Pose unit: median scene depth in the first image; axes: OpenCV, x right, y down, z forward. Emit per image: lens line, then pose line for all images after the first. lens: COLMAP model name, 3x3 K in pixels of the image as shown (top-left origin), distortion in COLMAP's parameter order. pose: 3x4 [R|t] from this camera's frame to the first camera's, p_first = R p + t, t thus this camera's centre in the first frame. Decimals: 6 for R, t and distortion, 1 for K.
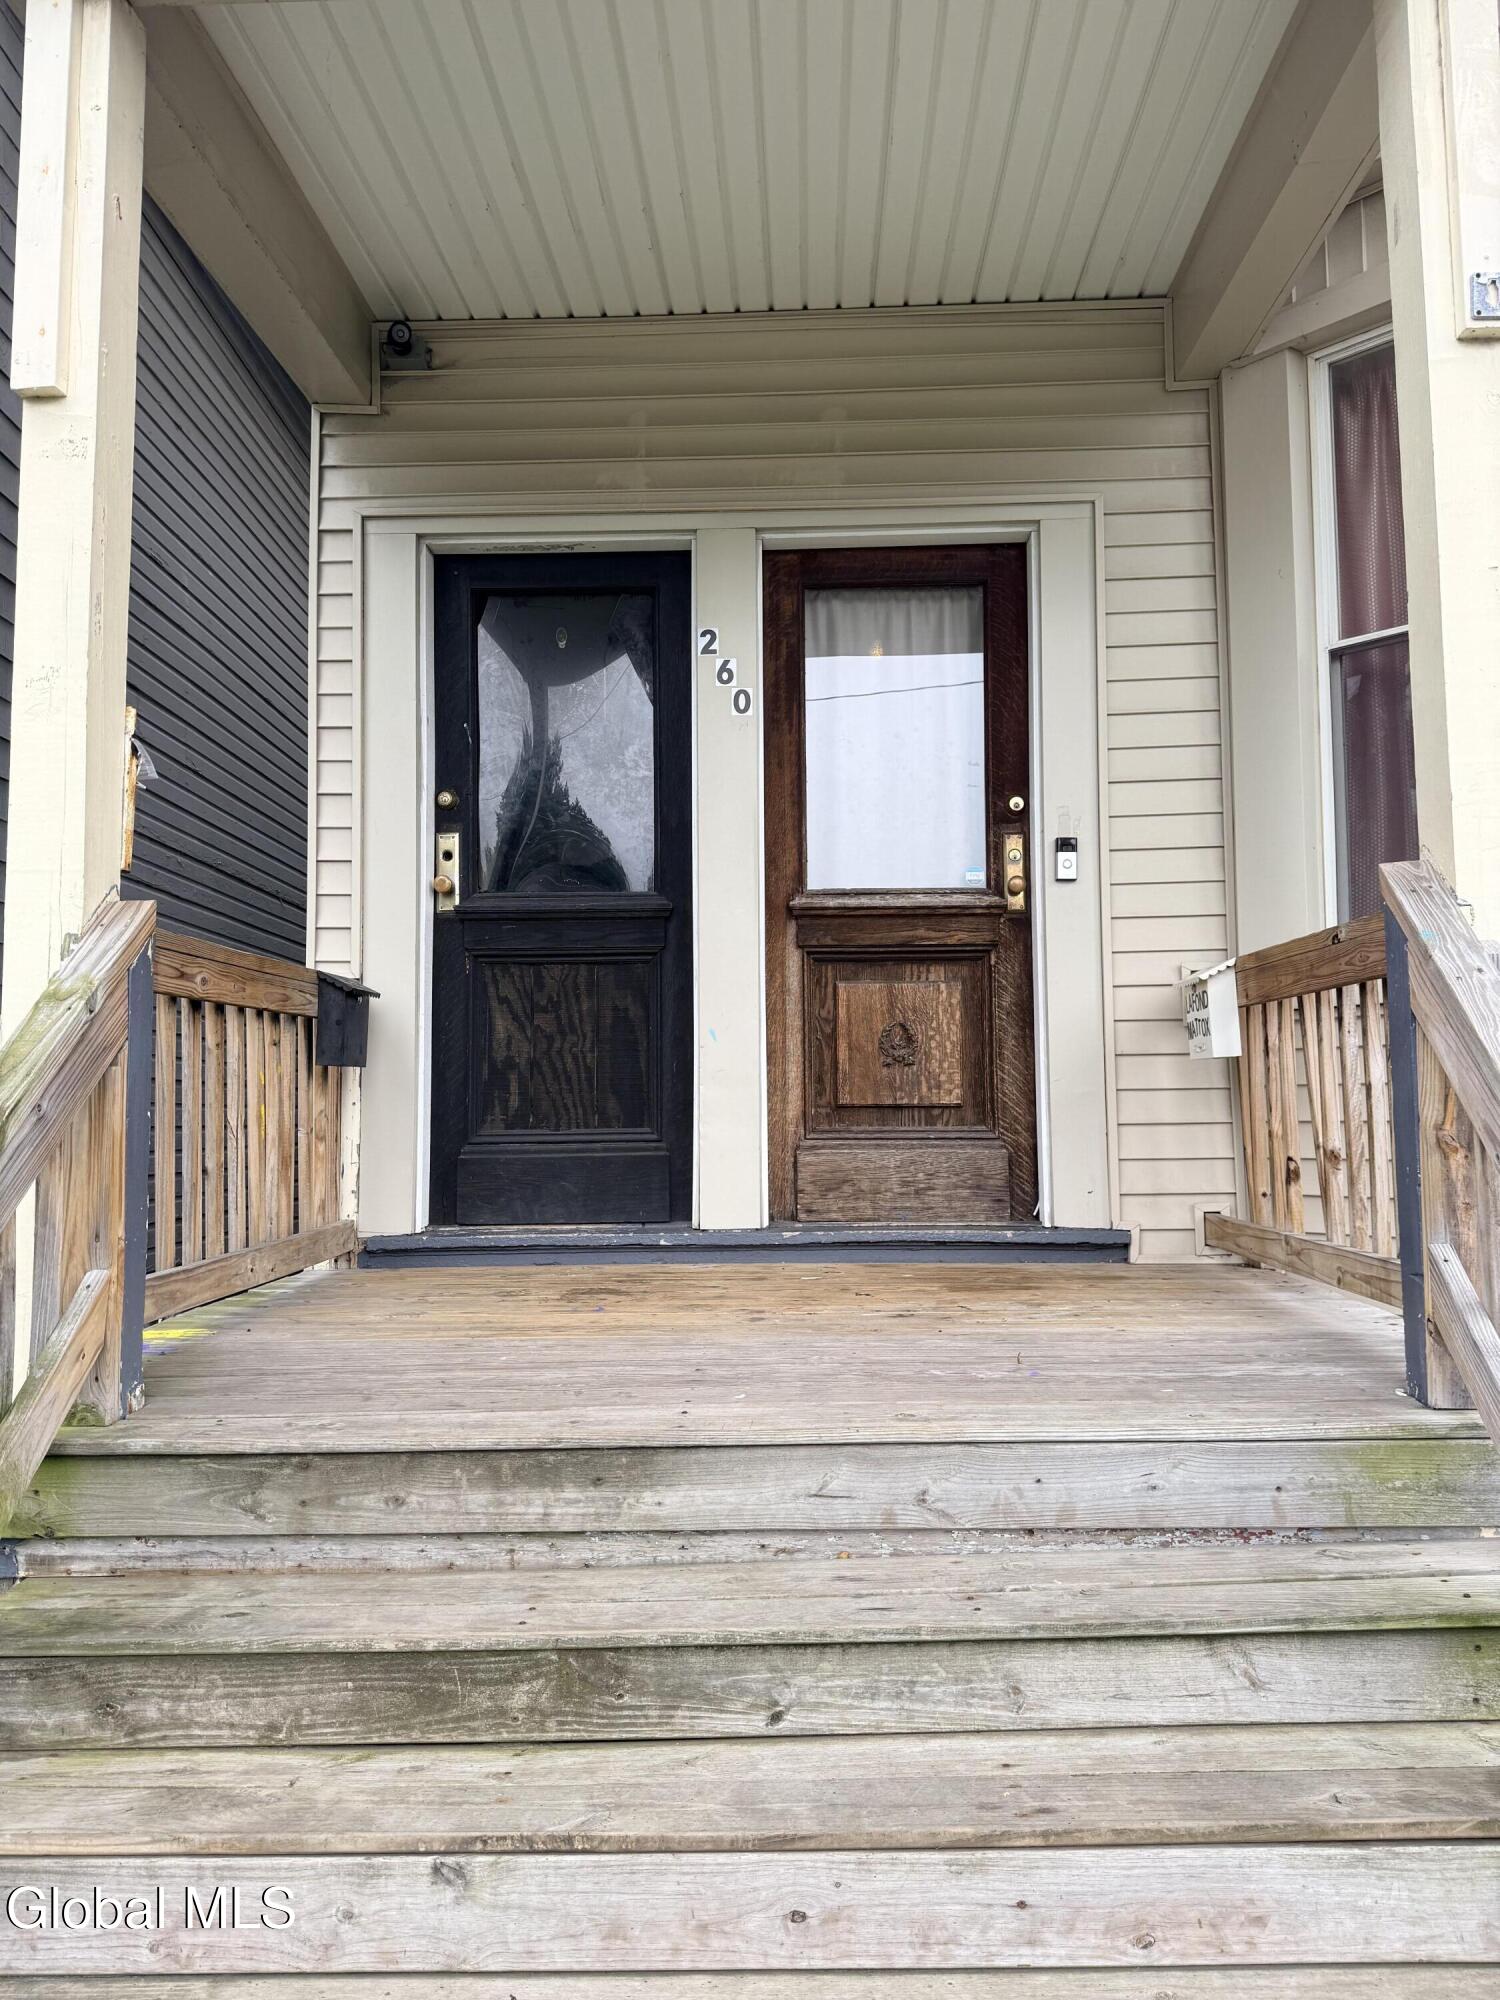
lens RADIAL K [[1400.3, 0, 762.1], [0, 1400.3, 997.6], [0, 0, 1]] dist [0.165885, -0.307105]
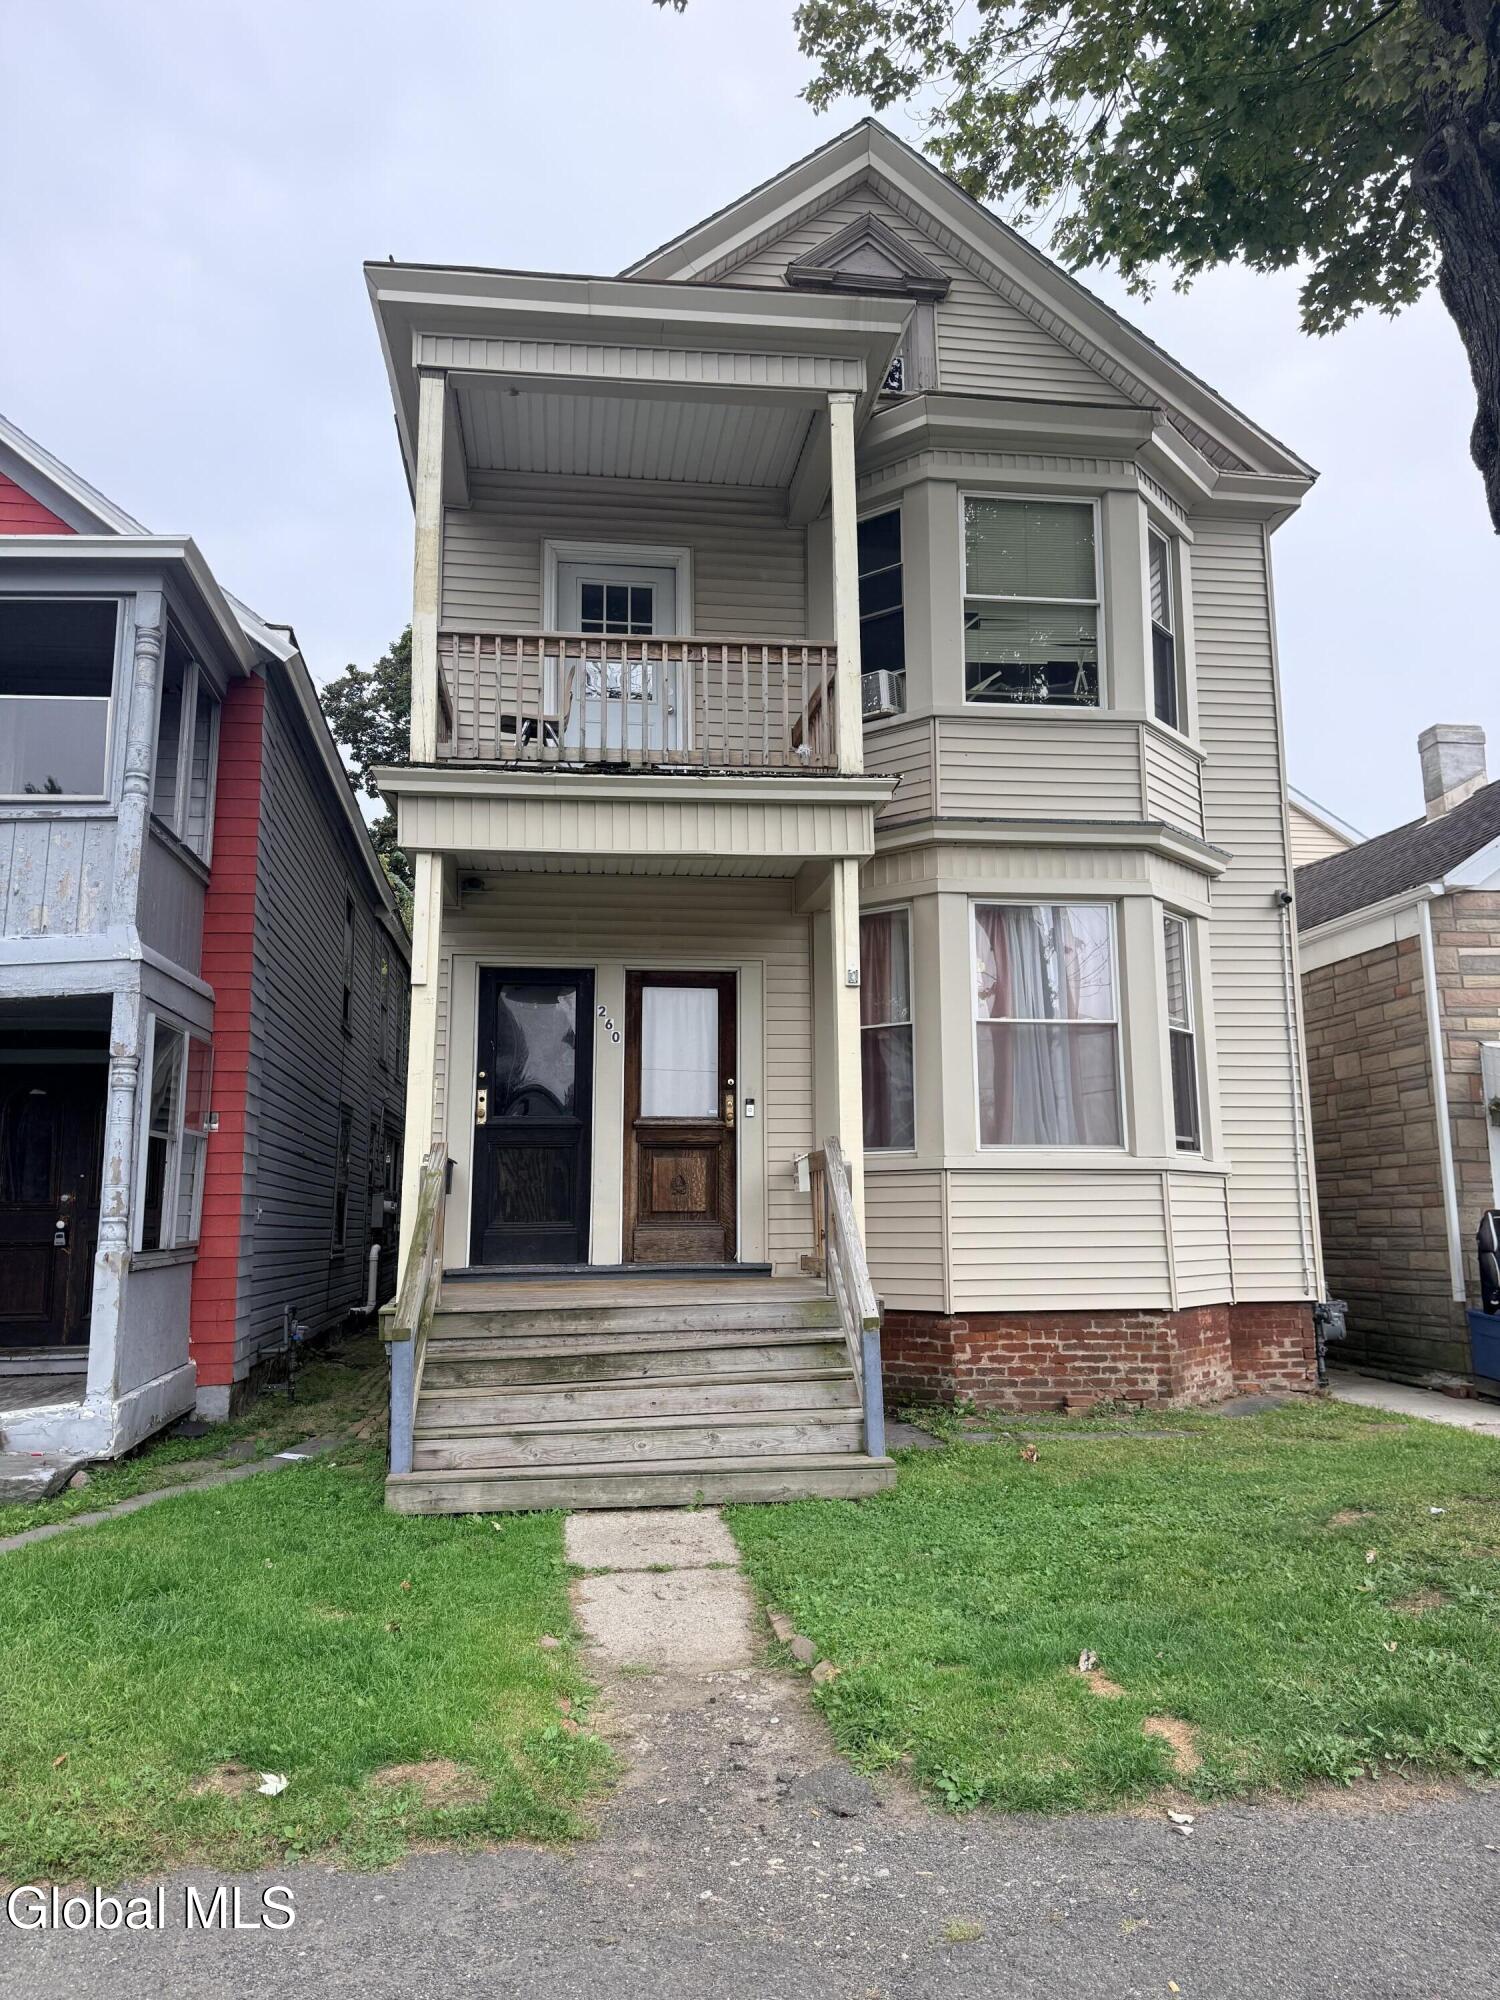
lens RADIAL K [[1400.3, 0, 762.1], [0, 1400.3, 997.6], [0, 0, 1]] dist [0.165885, -0.307105]
pose [[0.986512, 0.029341, 0.161037, -0.153929], [-0.015980, 0.996367, -0.083648, -0.084720], [-0.162906, 0.079946, 0.983397, -1.361997]]
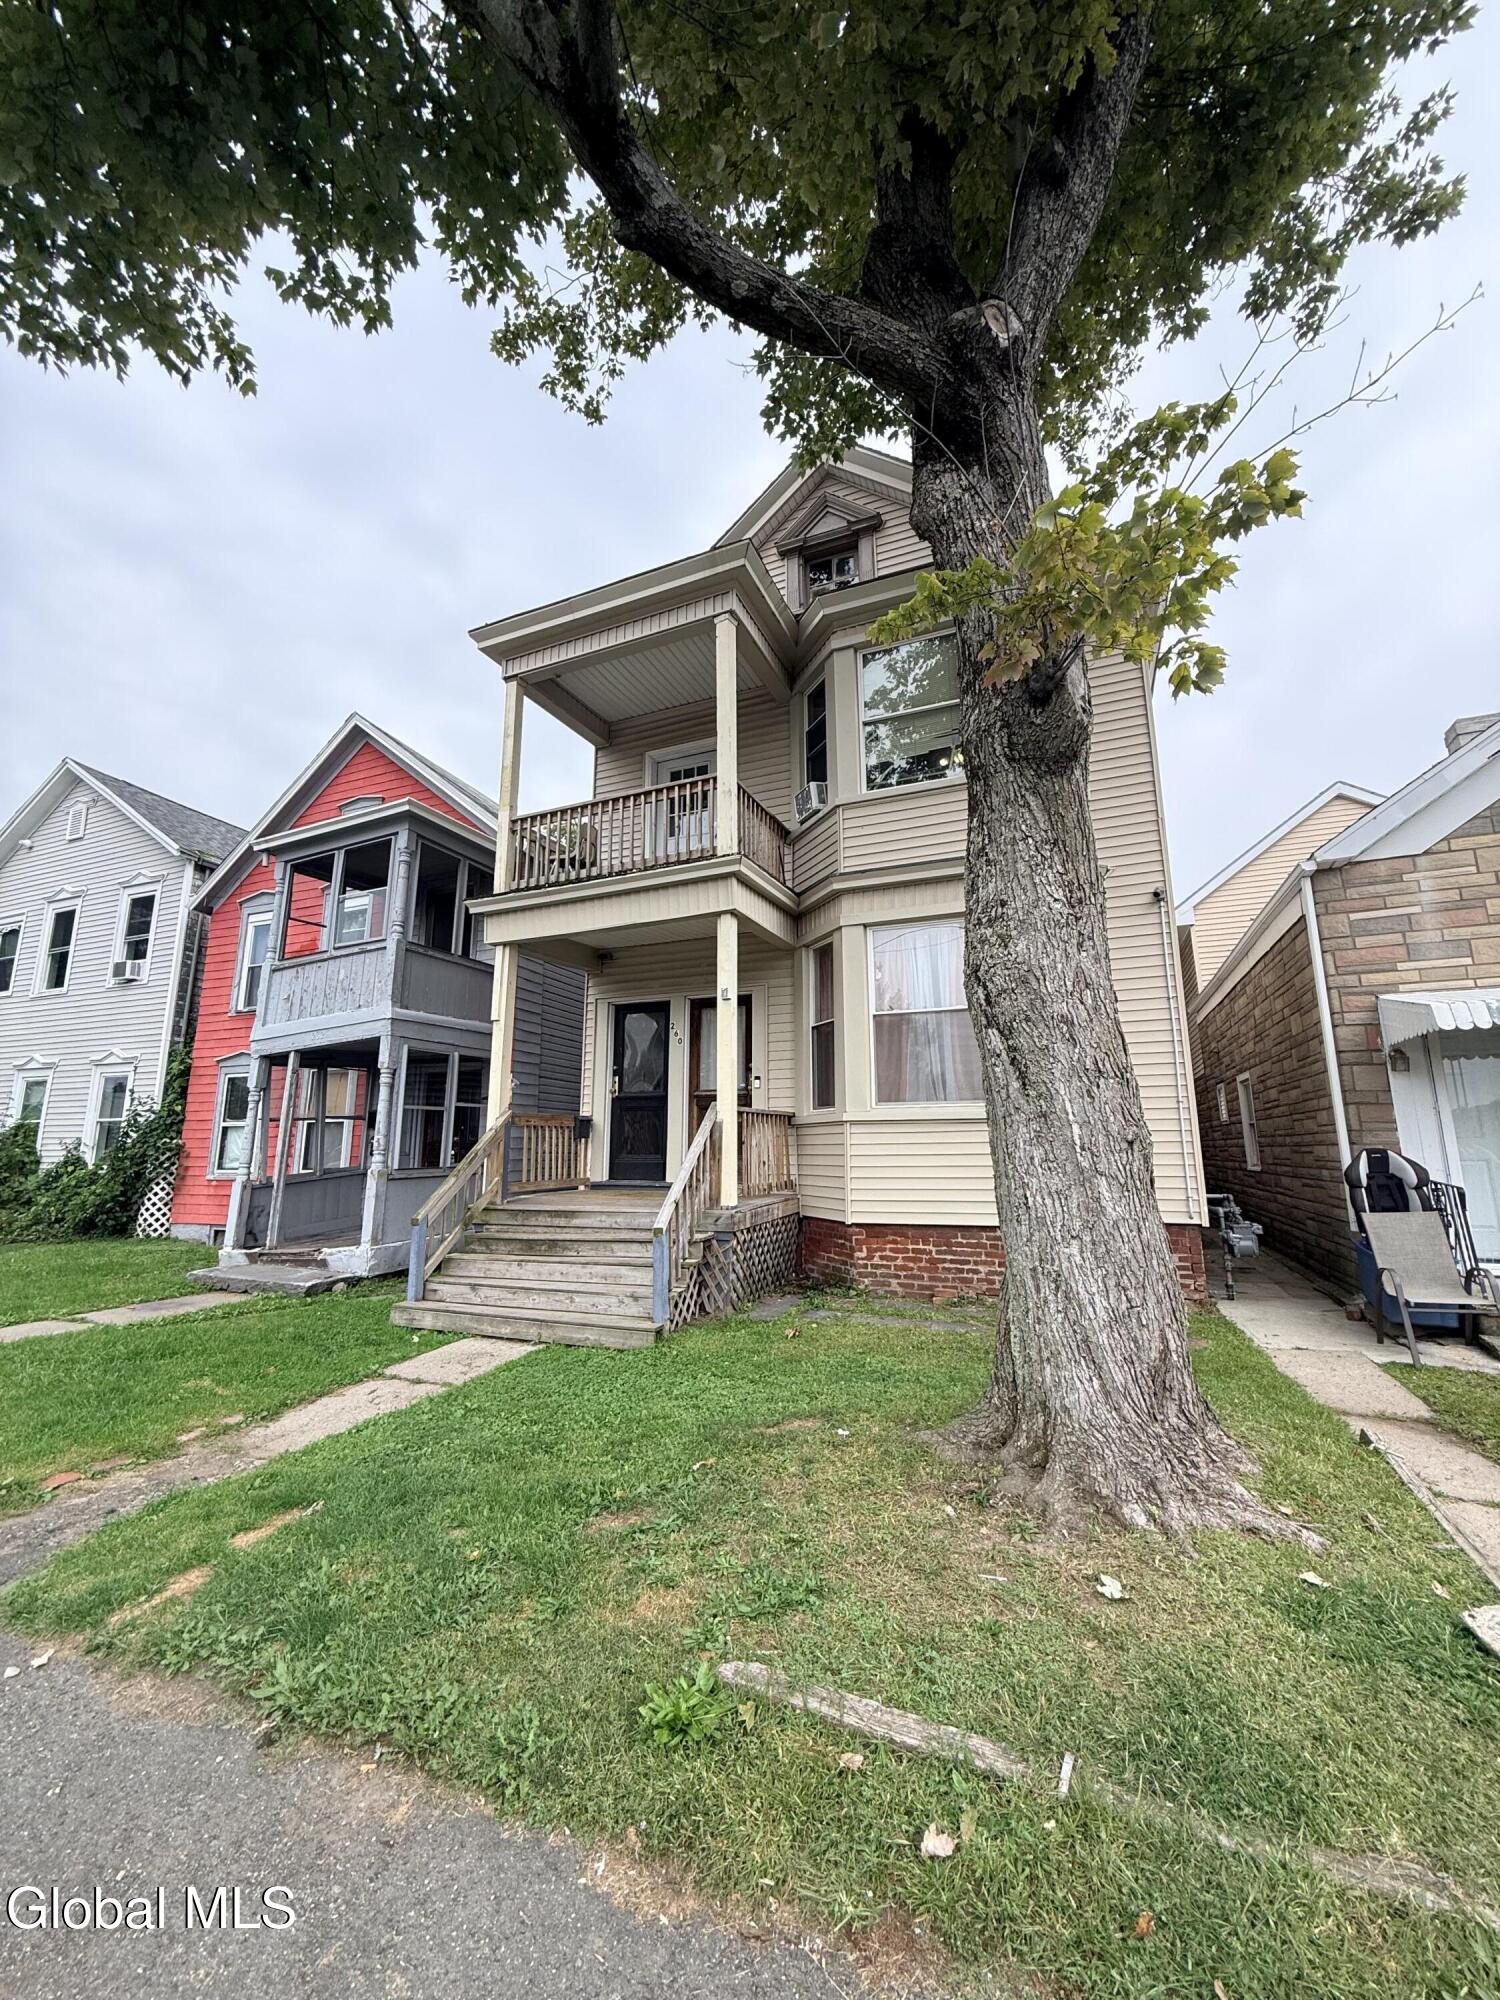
lens RADIAL K [[795.9, 0, 752.1], [0, 795.9, 996.6], [0, 0, 1]] dist [0.000675, -0.000548]
pose [[0.934625, -0.058672, -0.350762, 0.939925], [0.021125, 0.993715, -0.109931, -0.090202], [0.355007, 0.095334, 0.929990, -0.951202]]
